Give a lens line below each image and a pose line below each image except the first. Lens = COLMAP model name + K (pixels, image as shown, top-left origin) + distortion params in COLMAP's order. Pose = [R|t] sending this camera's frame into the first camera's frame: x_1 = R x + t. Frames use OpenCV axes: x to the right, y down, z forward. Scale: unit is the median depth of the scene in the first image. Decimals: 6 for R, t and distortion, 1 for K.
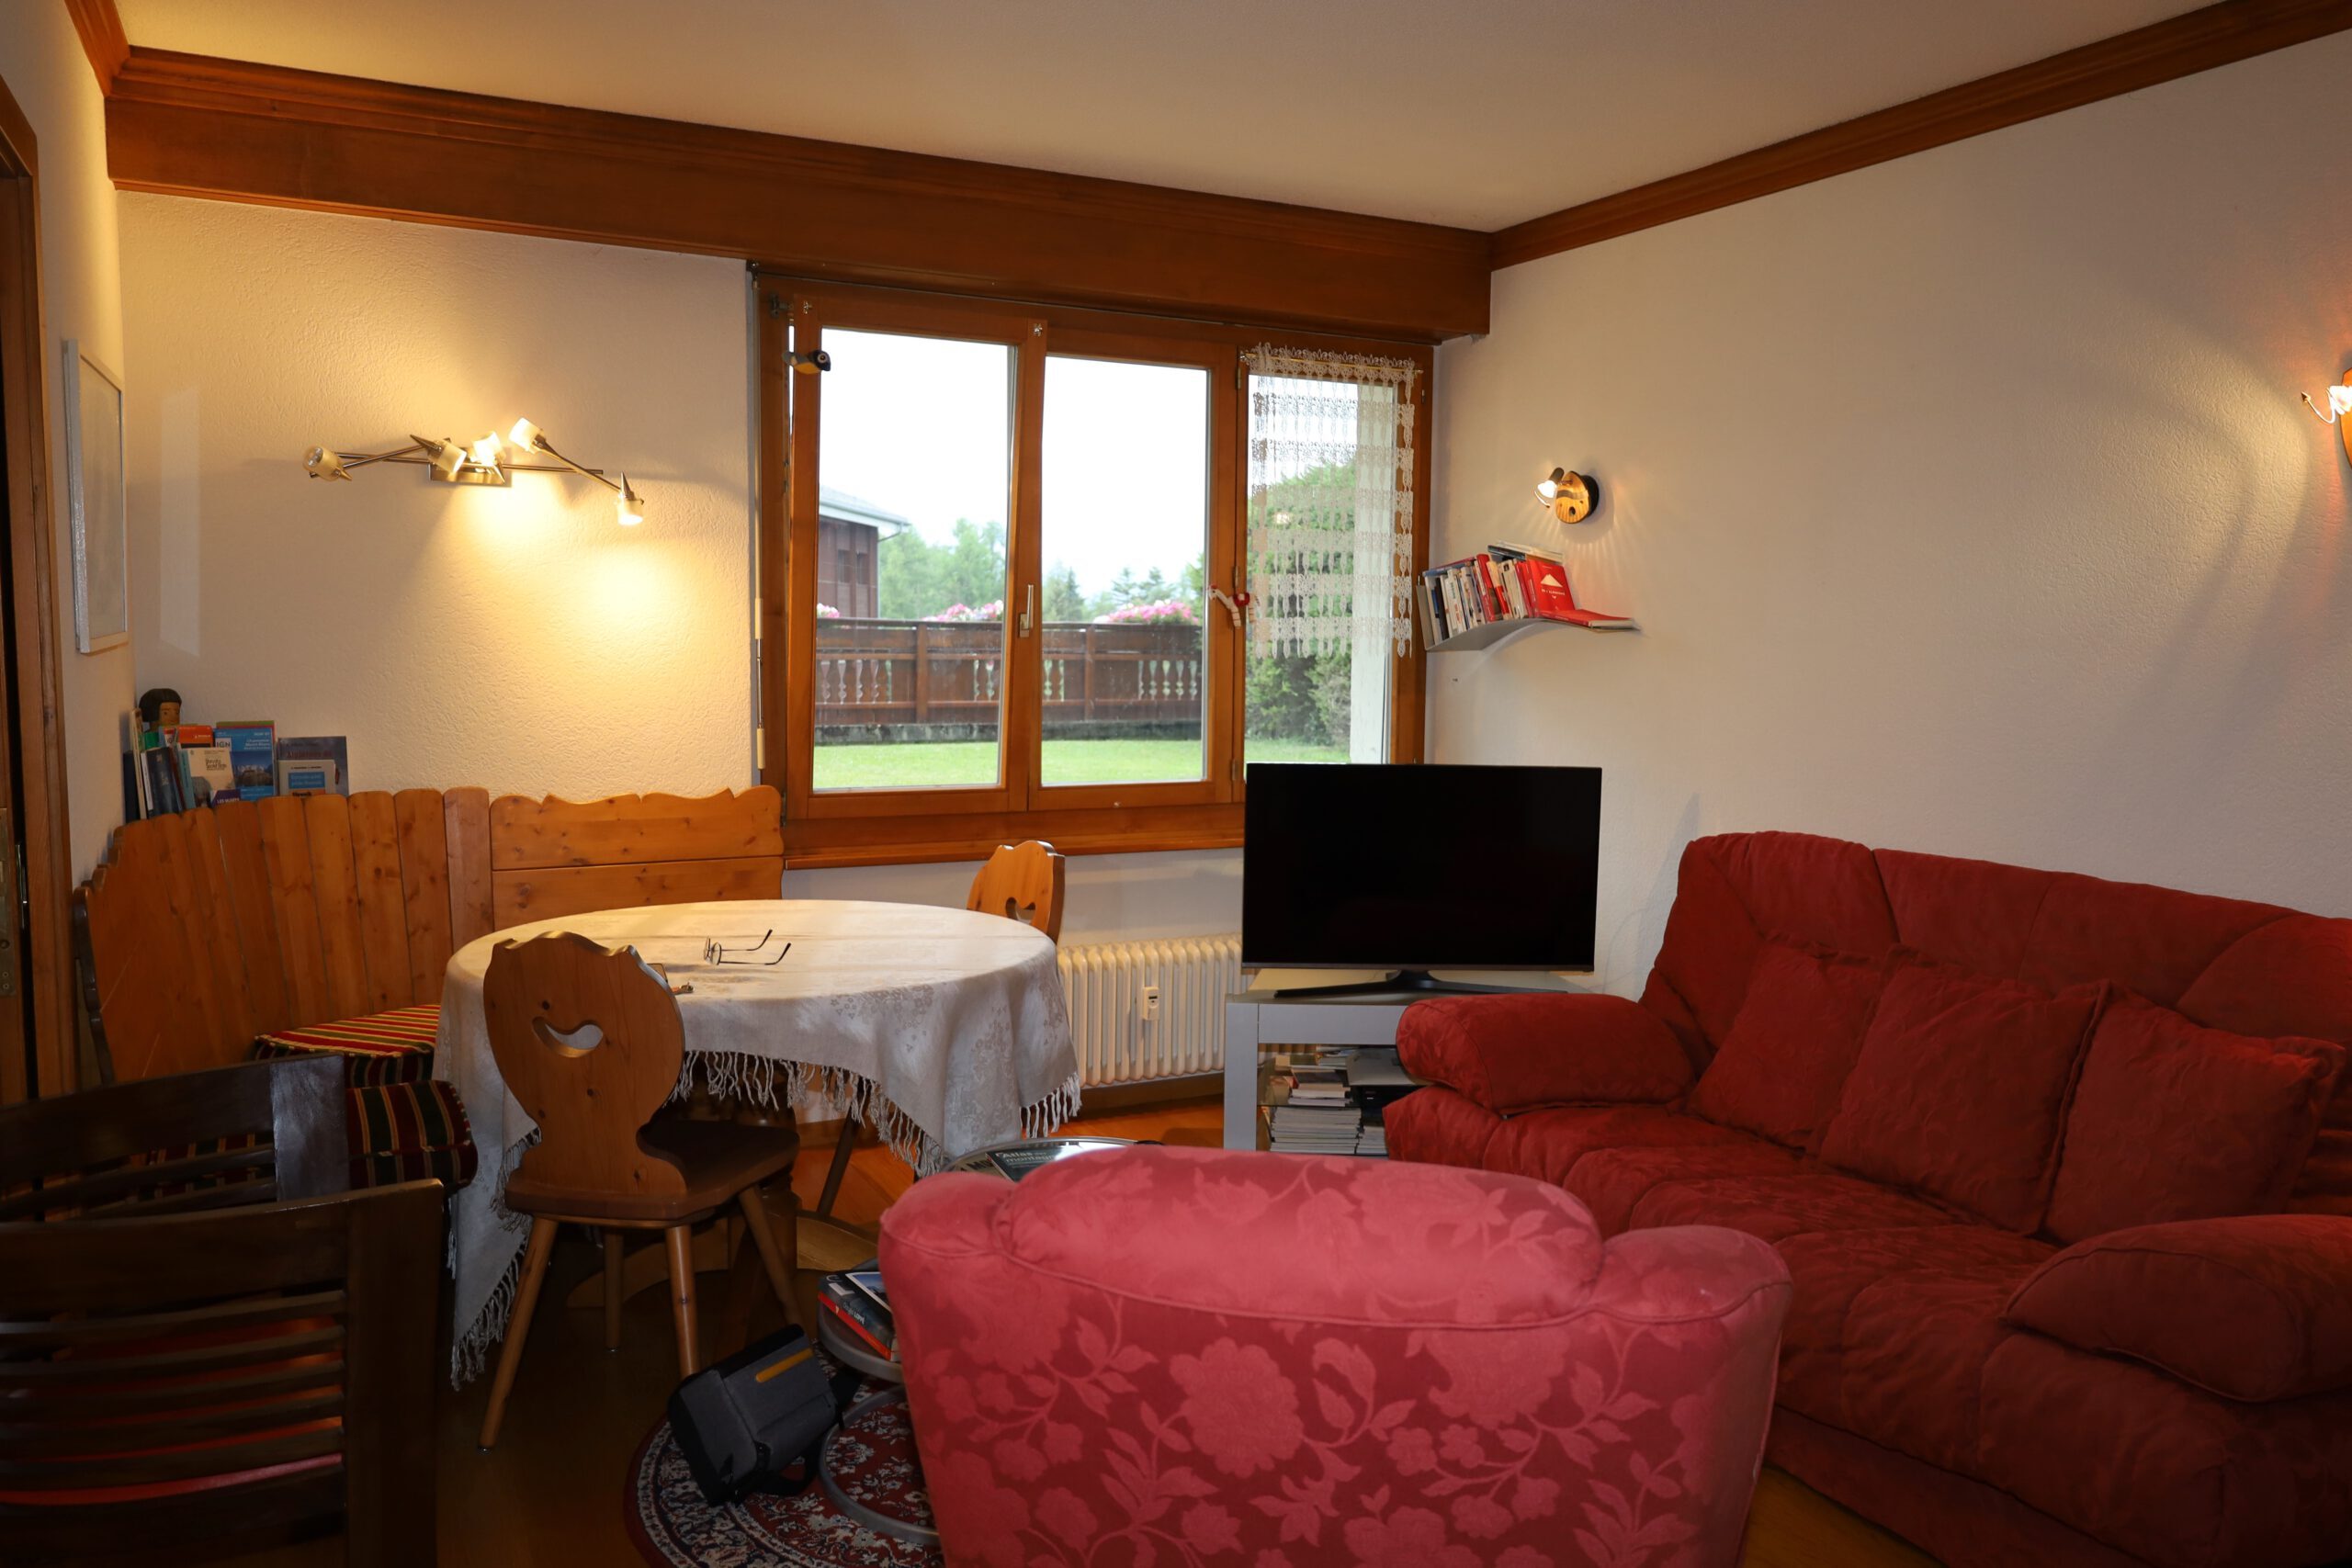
lens RADIAL K [[1700.4, 0, 1192.6], [0, 1700.4, 806.8], [0, 0, 1]] dist [-0.024980, 0.005859]
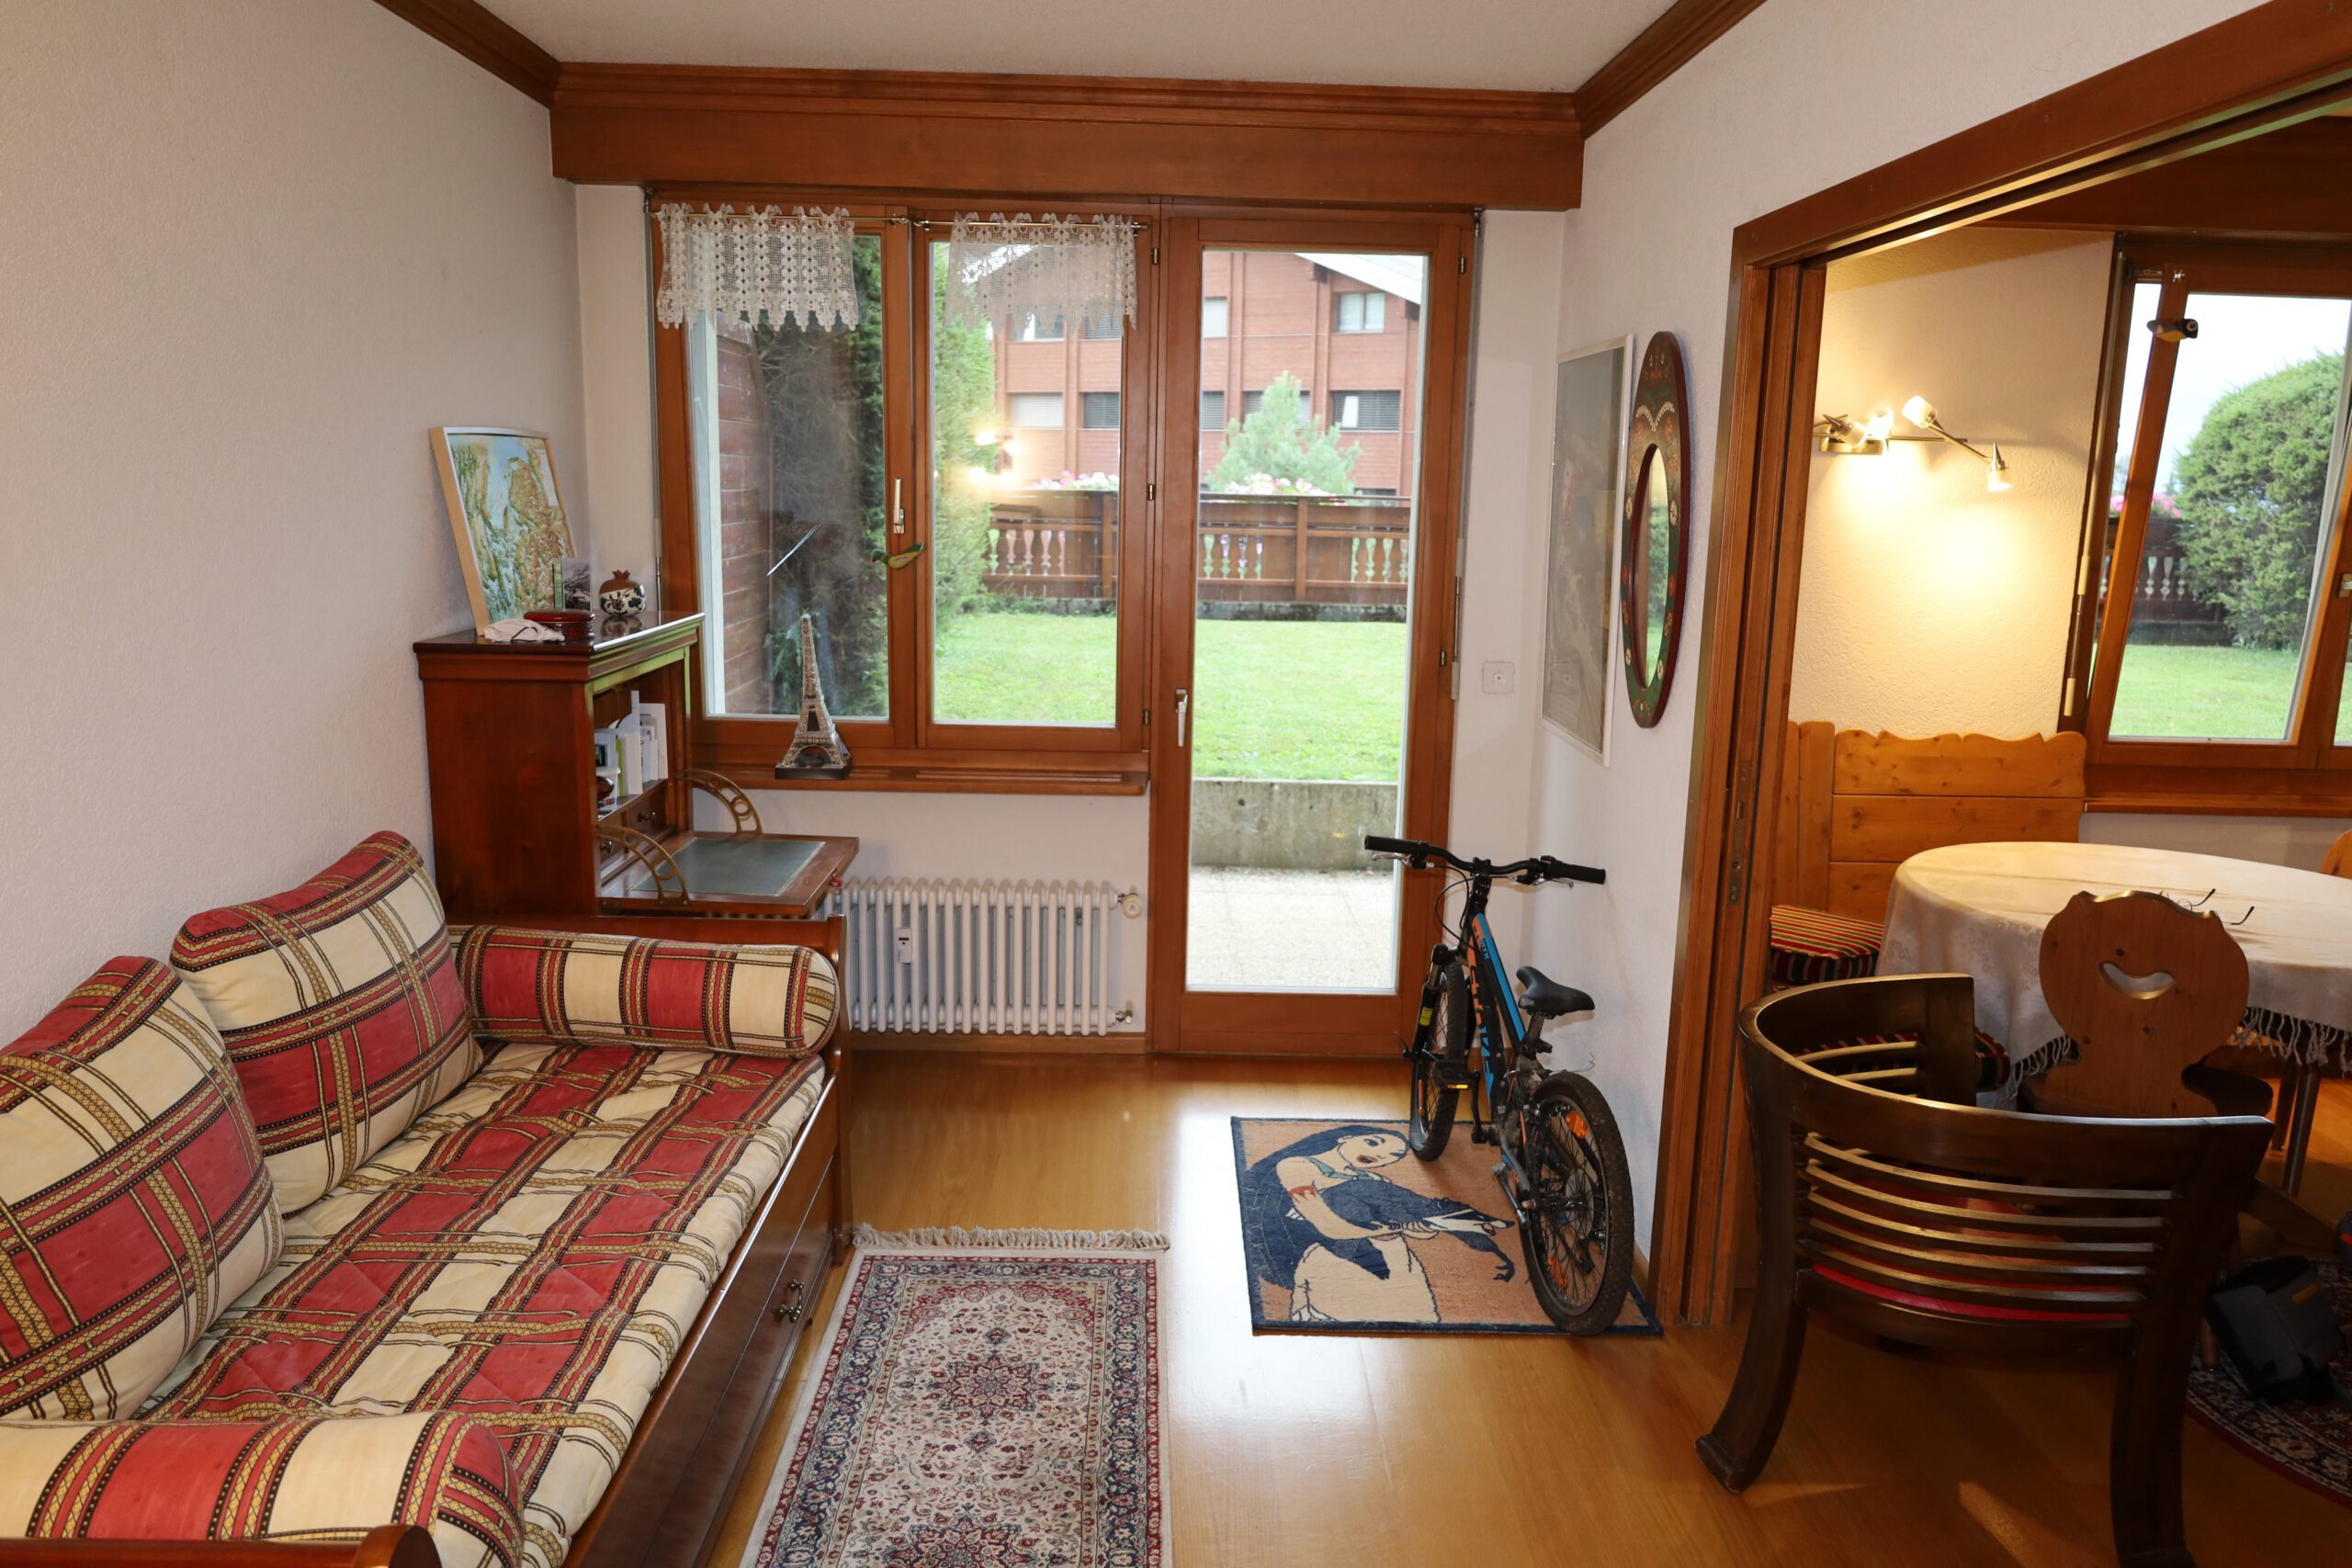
lens RADIAL K [[1692.5, 0, 1165.9], [0, 1692.5, 805.3], [0, 0, 1]] dist [-0.009490, -0.002216]
pose [[0.899289, 0.093844, -0.427168, -0.328482], [-0.057015, 0.993528, 0.098239, -0.041244], [0.433623, -0.063990, 0.898819, -0.221196]]
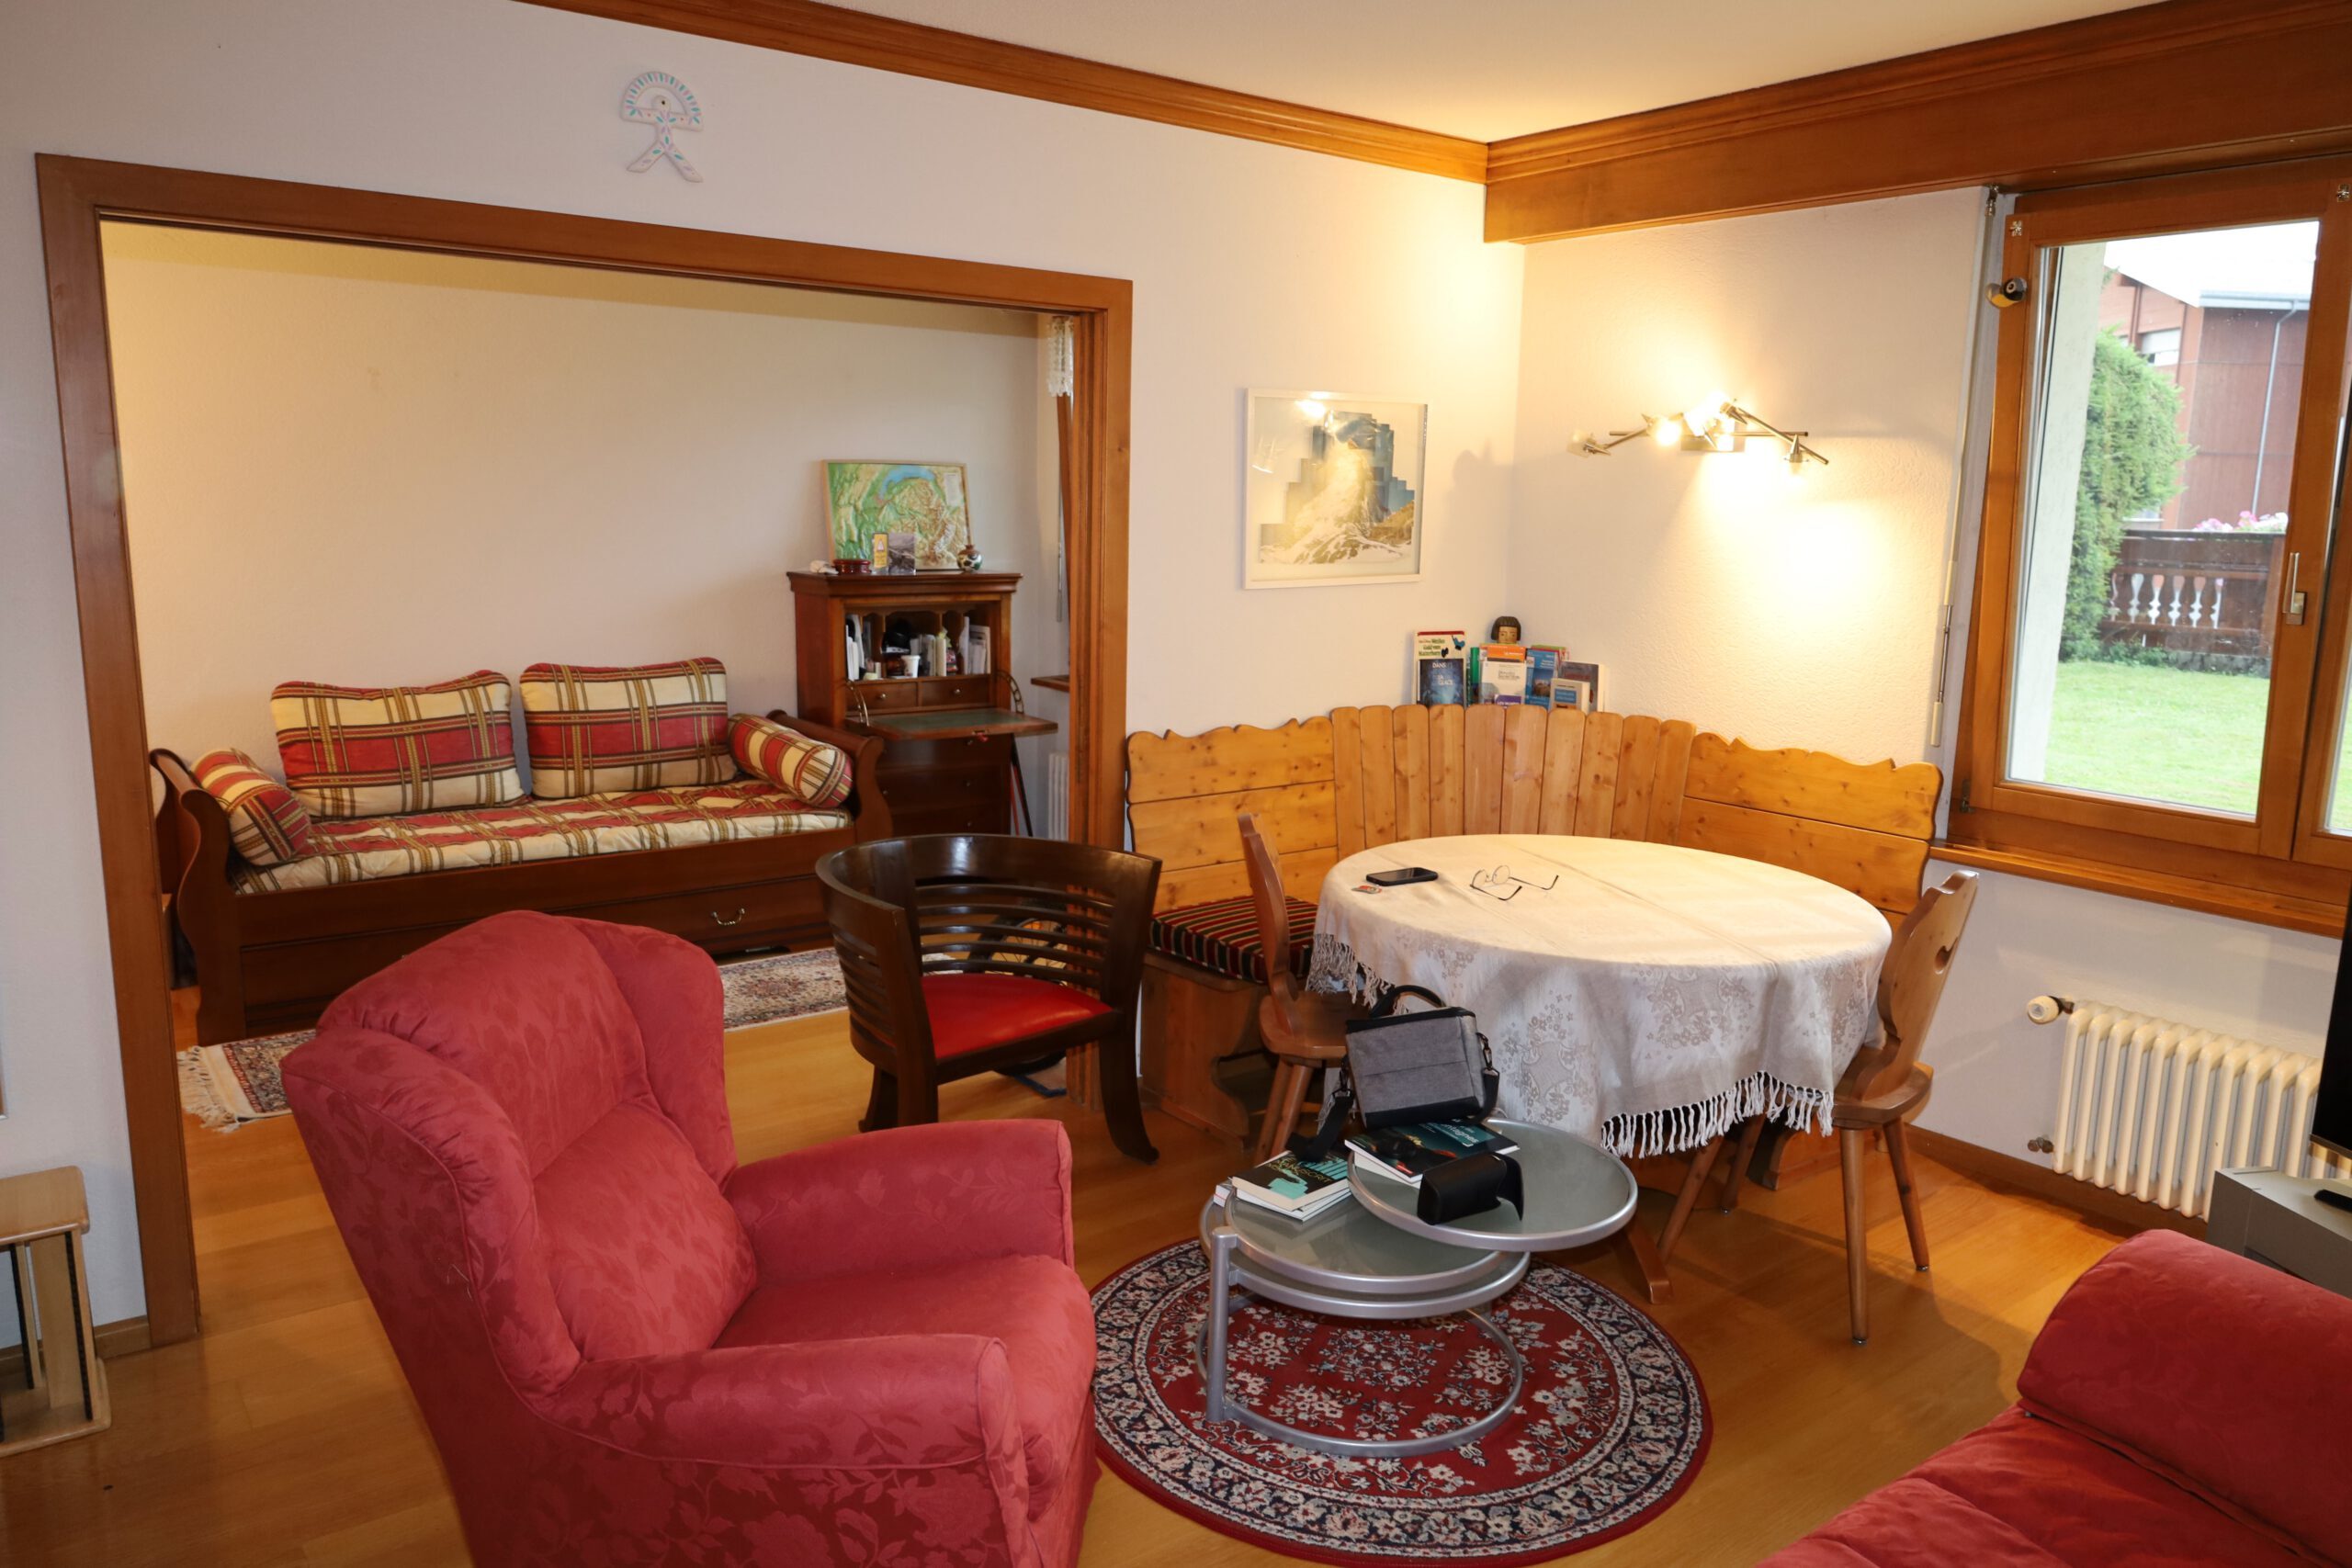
lens RADIAL K [[1630.2, 0, 1175.9], [0, 1630.2, 783.9], [0, 0, 1]] dist [-0.007361, -0.001234]
pose [[0.173214, 0.165289, -0.970915, 0.579307], [-0.117082, 0.982282, 0.146336, -0.089365], [0.977900, 0.088330, 0.189497, 0.459970]]
